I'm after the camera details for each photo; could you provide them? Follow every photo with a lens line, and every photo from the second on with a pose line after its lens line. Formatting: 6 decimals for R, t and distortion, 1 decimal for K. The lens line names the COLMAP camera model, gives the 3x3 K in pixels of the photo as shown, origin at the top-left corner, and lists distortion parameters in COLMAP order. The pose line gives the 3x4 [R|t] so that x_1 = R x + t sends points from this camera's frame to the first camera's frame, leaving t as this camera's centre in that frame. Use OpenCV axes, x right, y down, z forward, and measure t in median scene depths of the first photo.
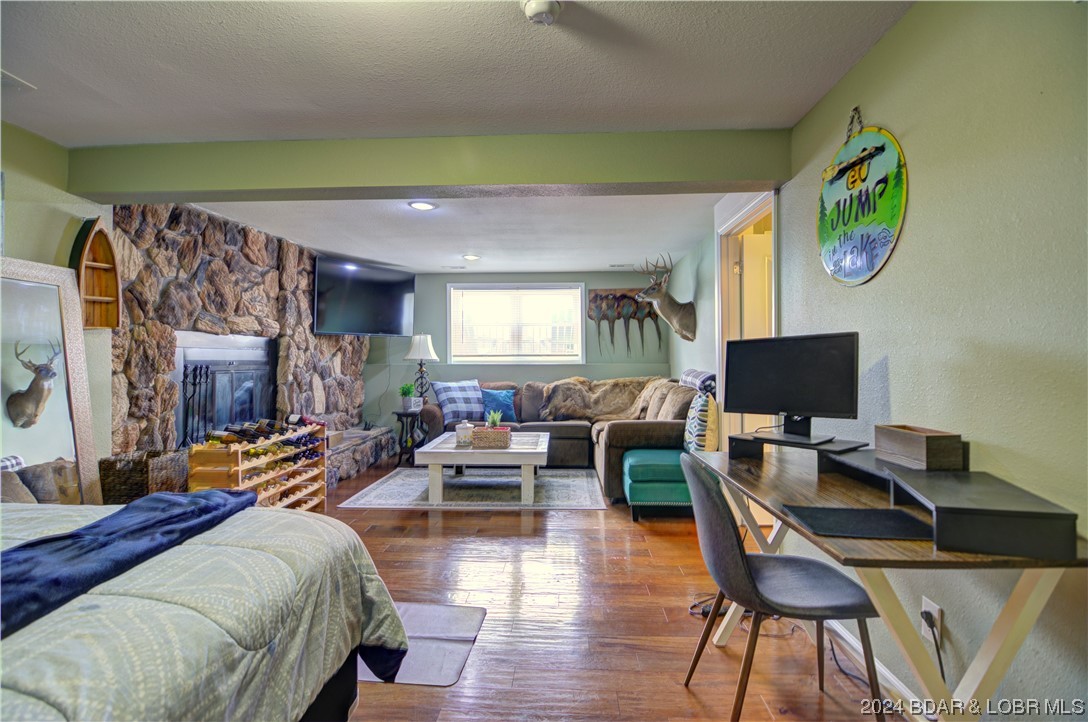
lens RADIAL K [[521.9, 0, 541.0], [0, 521.9, 361.7], [0, 0, 1]] dist [-0.013230, -0.007681]
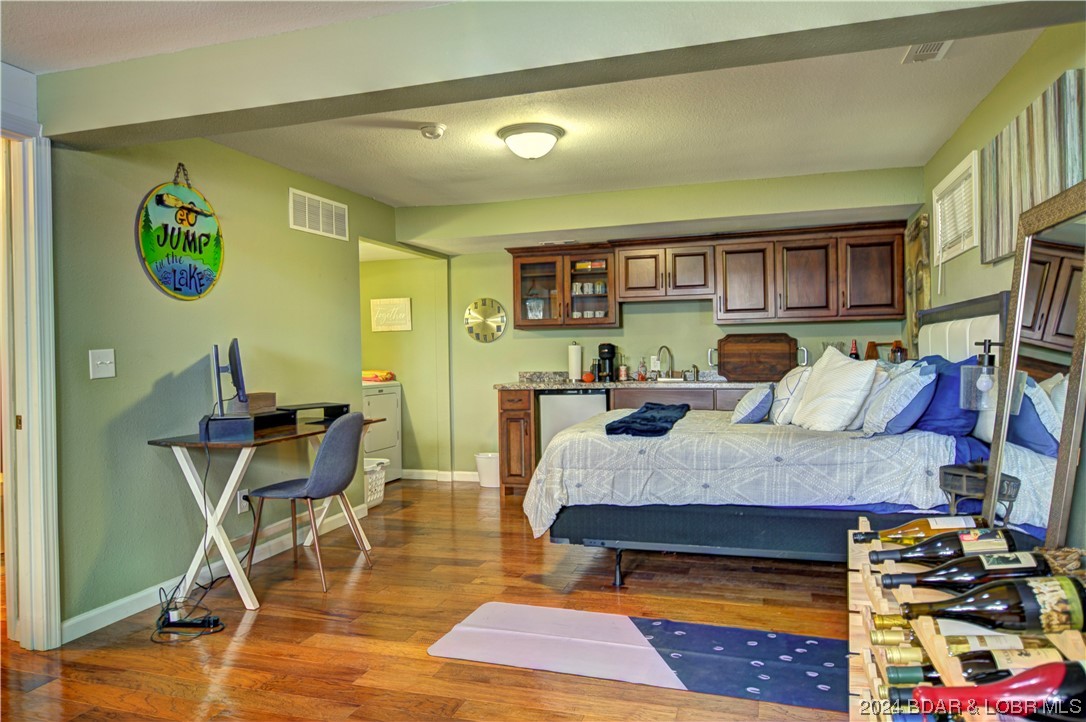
lens RADIAL K [[736.0, 0, 536.9], [0, 736.0, 363.4], [0, 0, 1]] dist [-0.000377, -0.017957]
pose [[-0.966135, 0.016851, 0.257488, -0.296509], [0.021396, 0.999661, 0.014858, 0.000680], [-0.257150, 0.019864, -0.966167, 1.057679]]
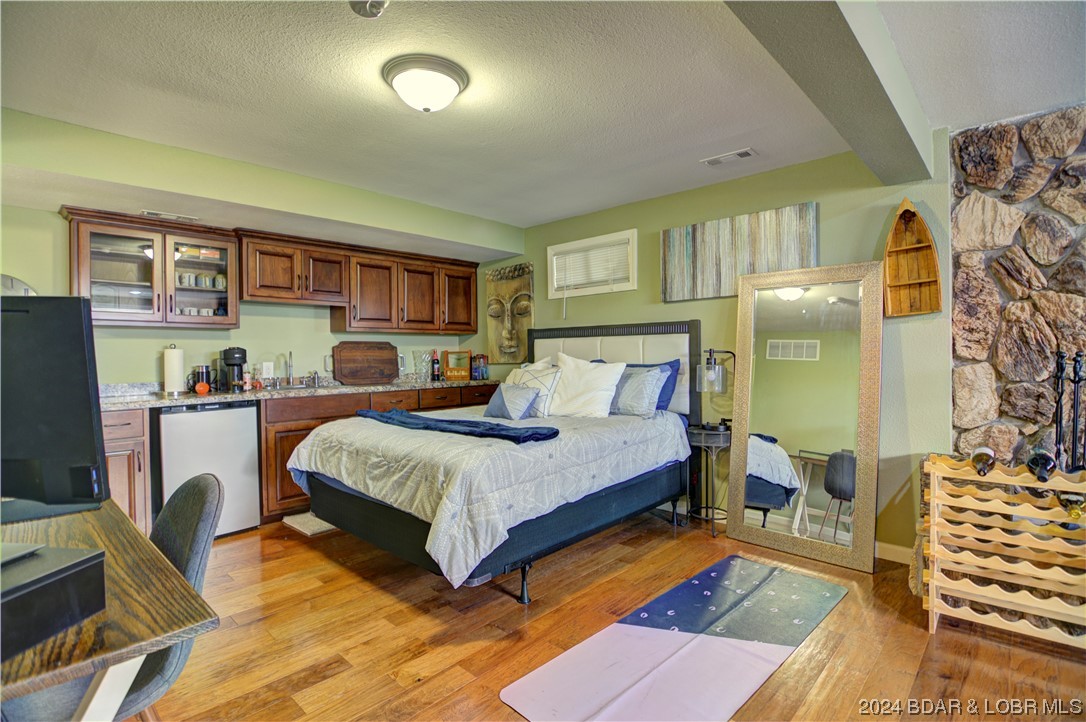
lens RADIAL K [[520.9, 0, 537.8], [0, 520.9, 359.8], [0, 0, 1]] dist [-0.013230, -0.007681]
pose [[-0.652714, 0.018837, -0.757371, 0.189324], [0.010922, 0.999821, 0.015454, -0.000841], [0.757526, 0.001815, -0.652802, 0.647104]]
